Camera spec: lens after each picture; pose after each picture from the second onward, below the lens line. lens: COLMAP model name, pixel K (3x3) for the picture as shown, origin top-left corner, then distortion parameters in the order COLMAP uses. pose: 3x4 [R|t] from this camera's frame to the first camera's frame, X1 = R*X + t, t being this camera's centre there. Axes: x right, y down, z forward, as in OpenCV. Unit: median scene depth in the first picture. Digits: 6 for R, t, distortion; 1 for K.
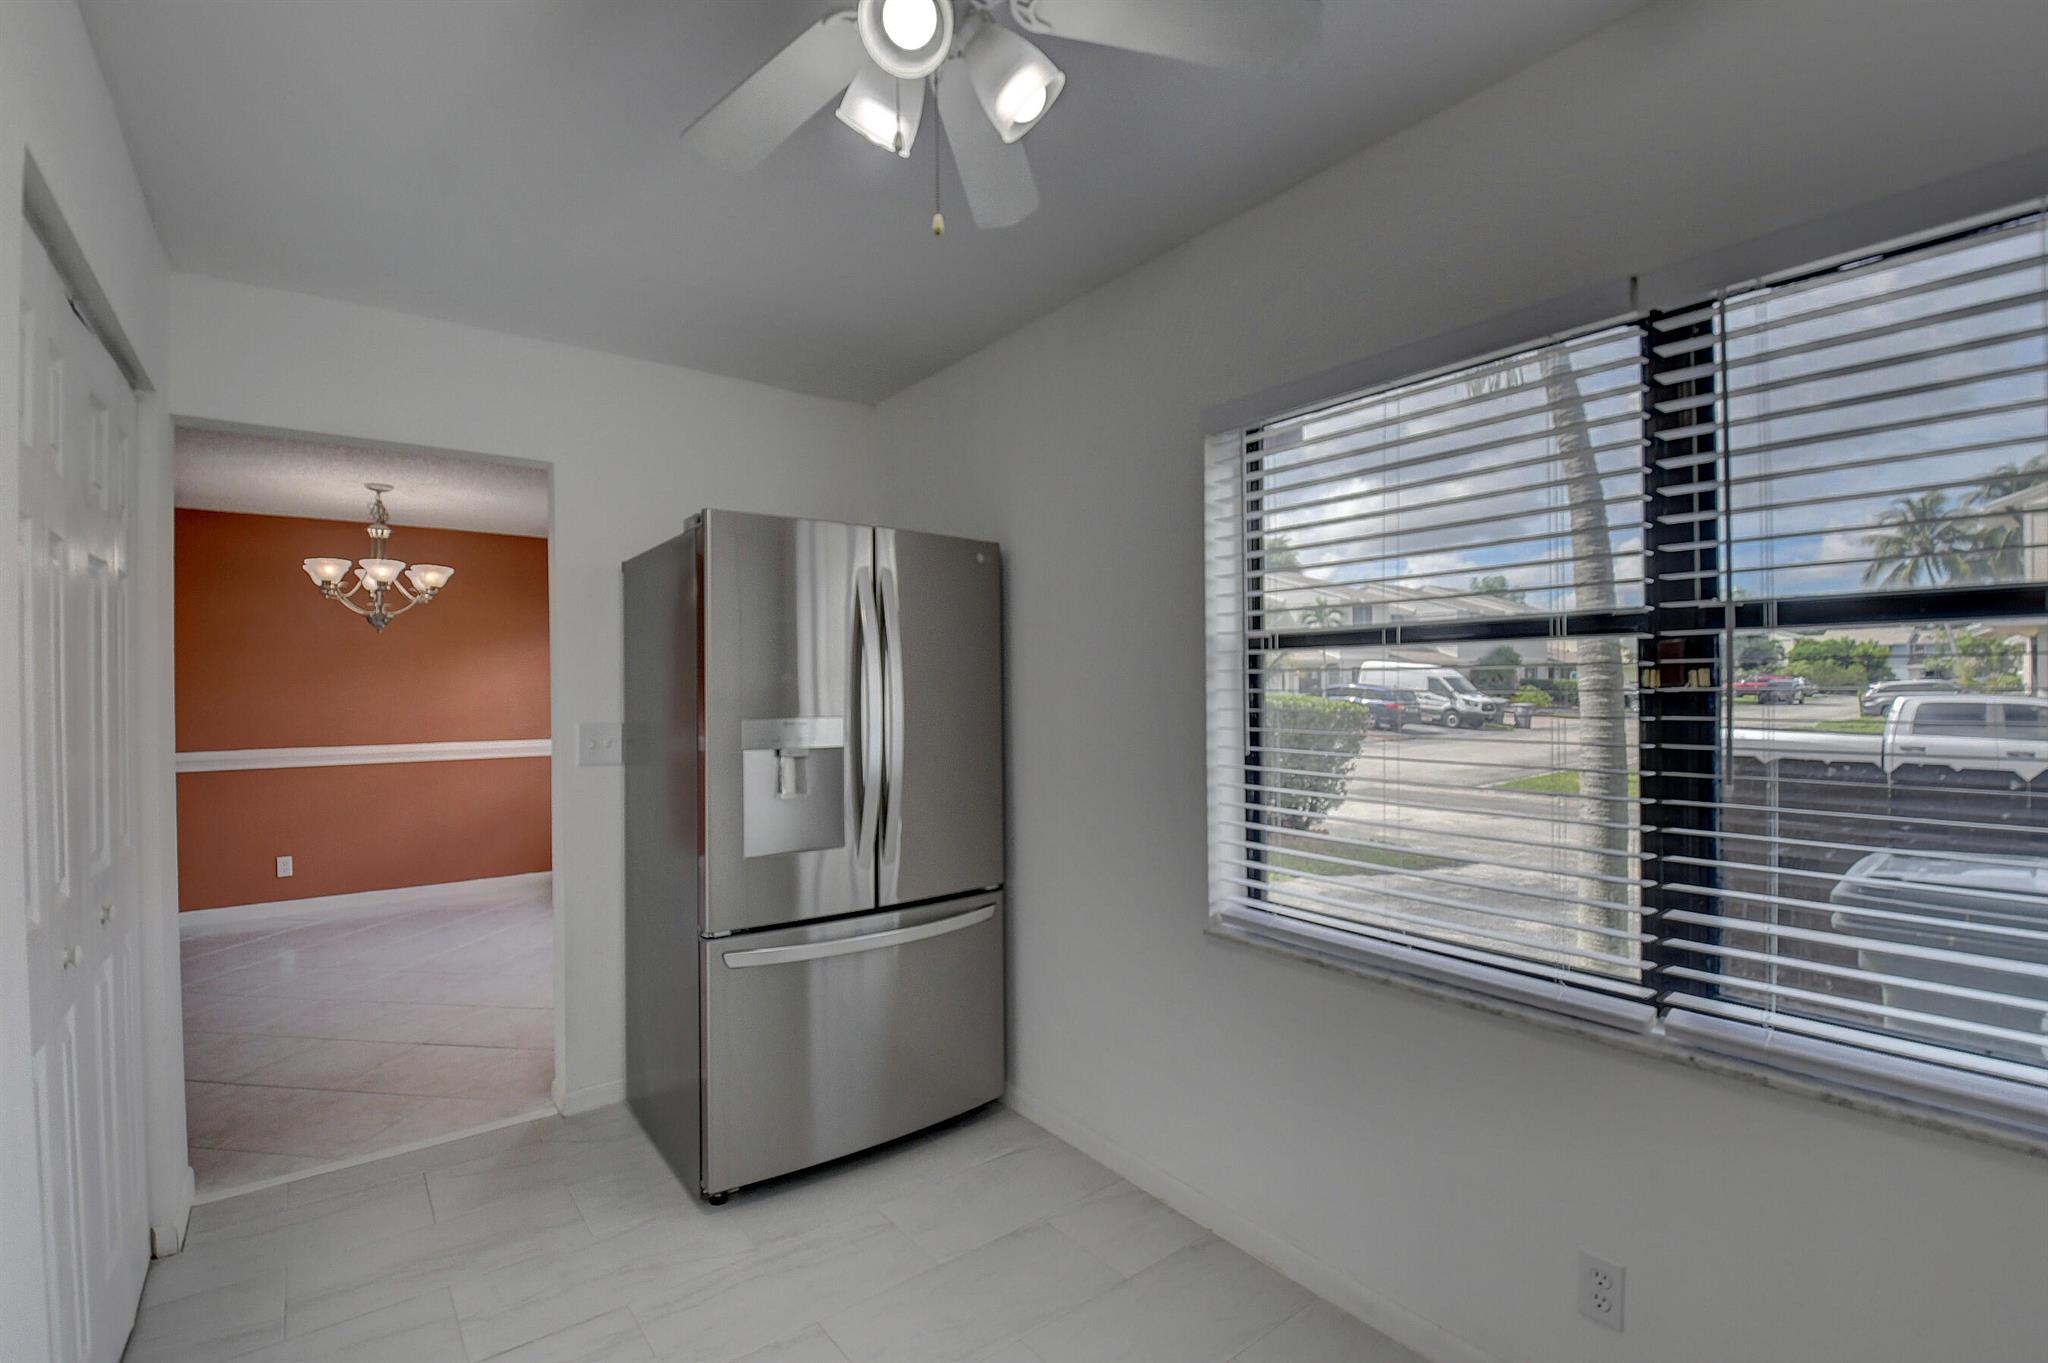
lens RADIAL K [[907.2, 0, 1026.9], [0, 907.2, 687.0], [0, 0, 1]] dist [0.002355, -0.012626]
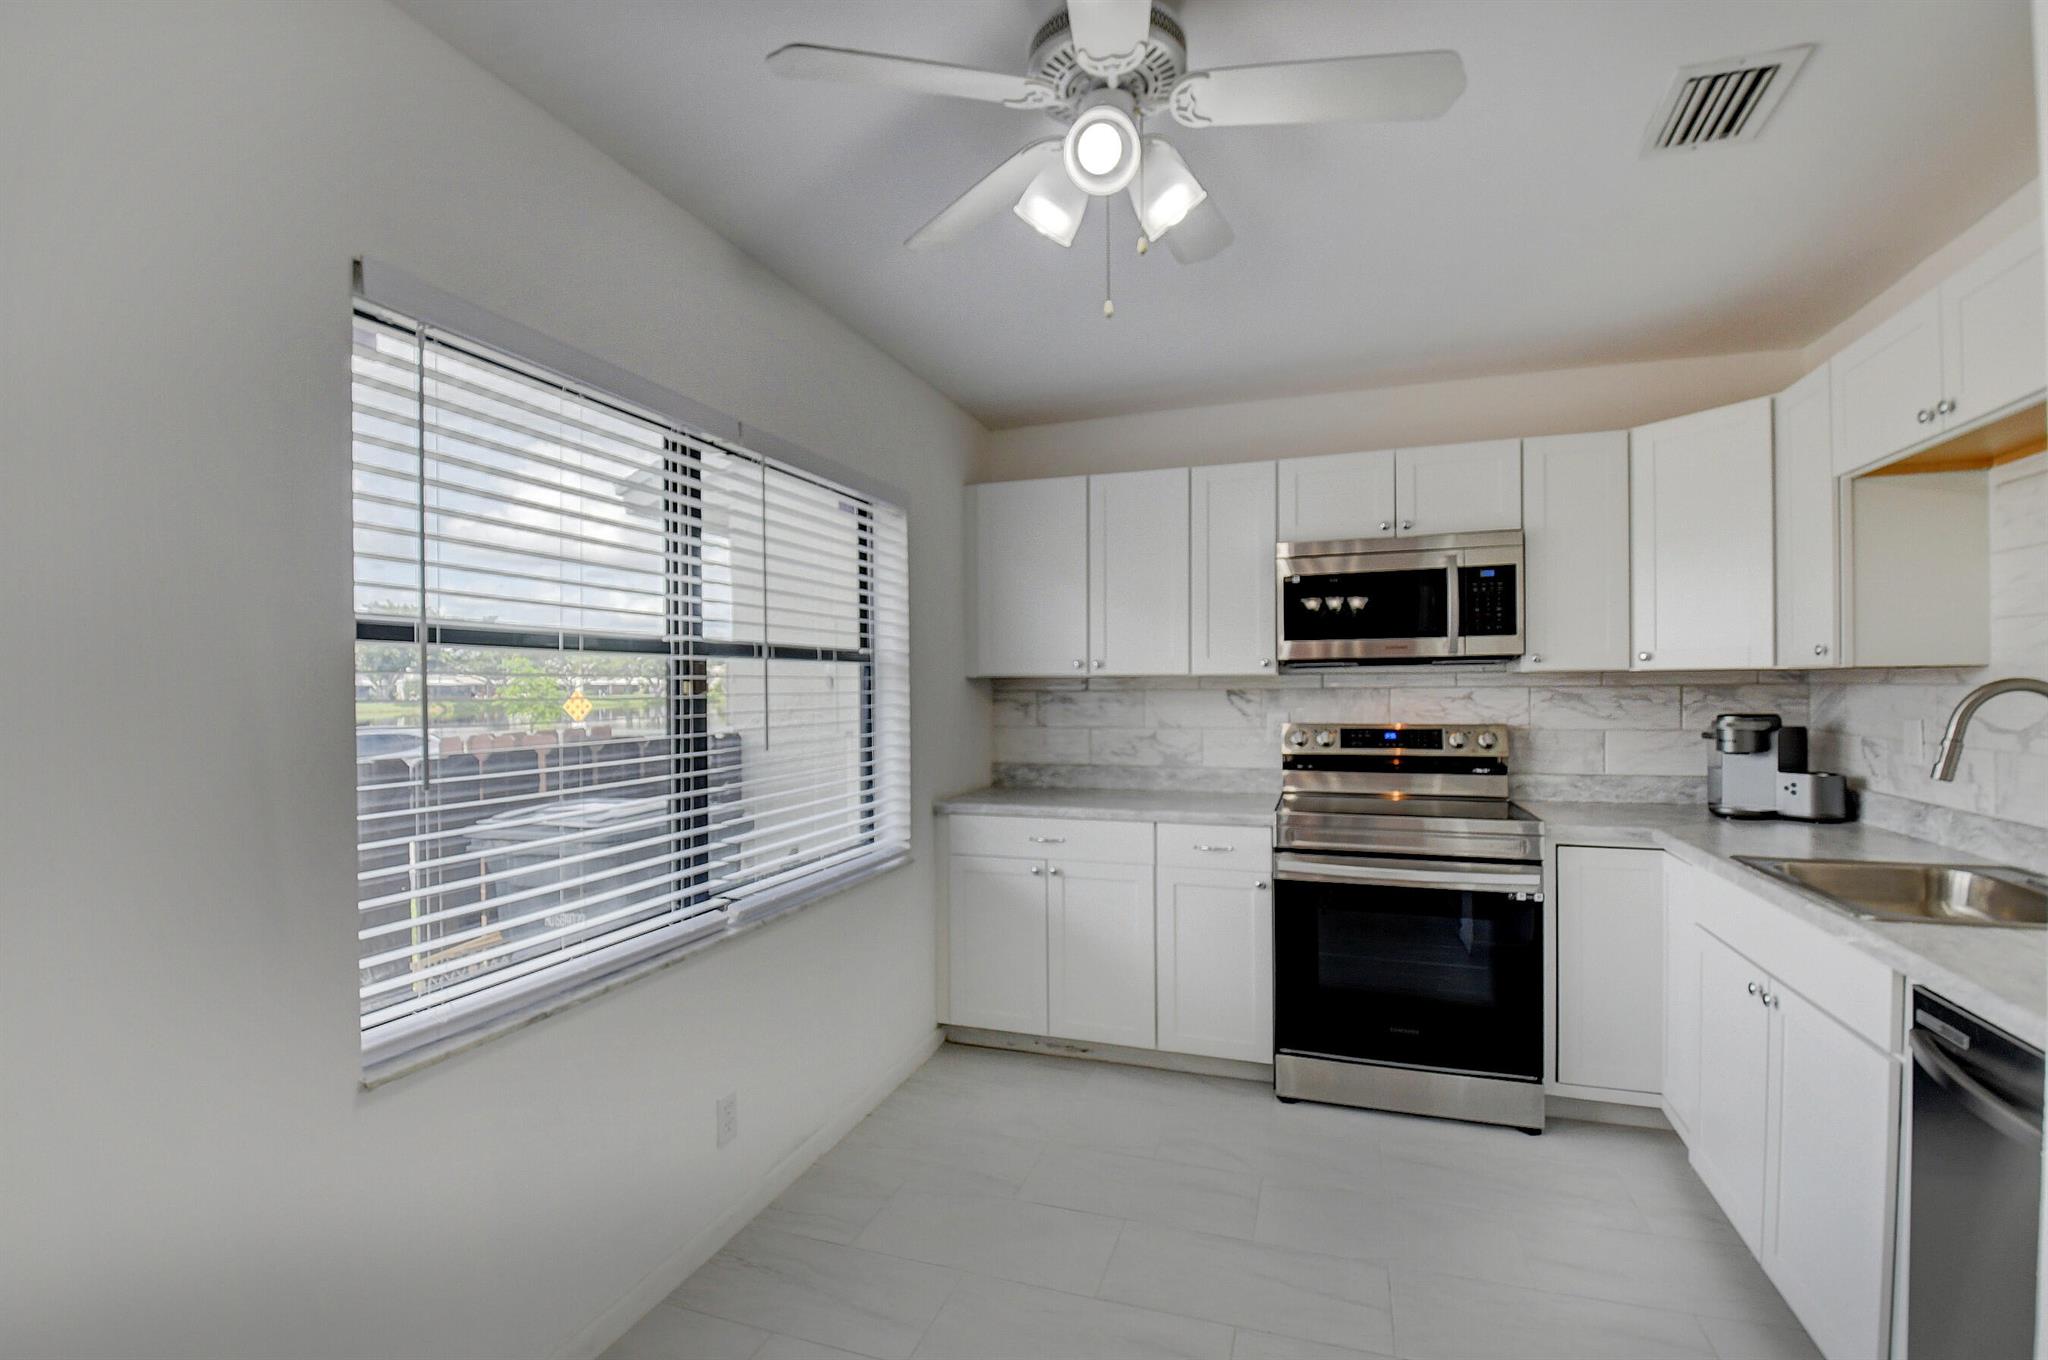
lens RADIAL K [[907.2, 0, 1026.9], [0, 907.2, 685.5], [0, 0, 1]] dist [0.002355, -0.012626]
pose [[-0.537402, 0.023130, 0.843009, -0.699591], [0.029390, 0.999530, -0.008689, 0.014056], [-0.842814, 0.020106, -0.537829, 1.143440]]
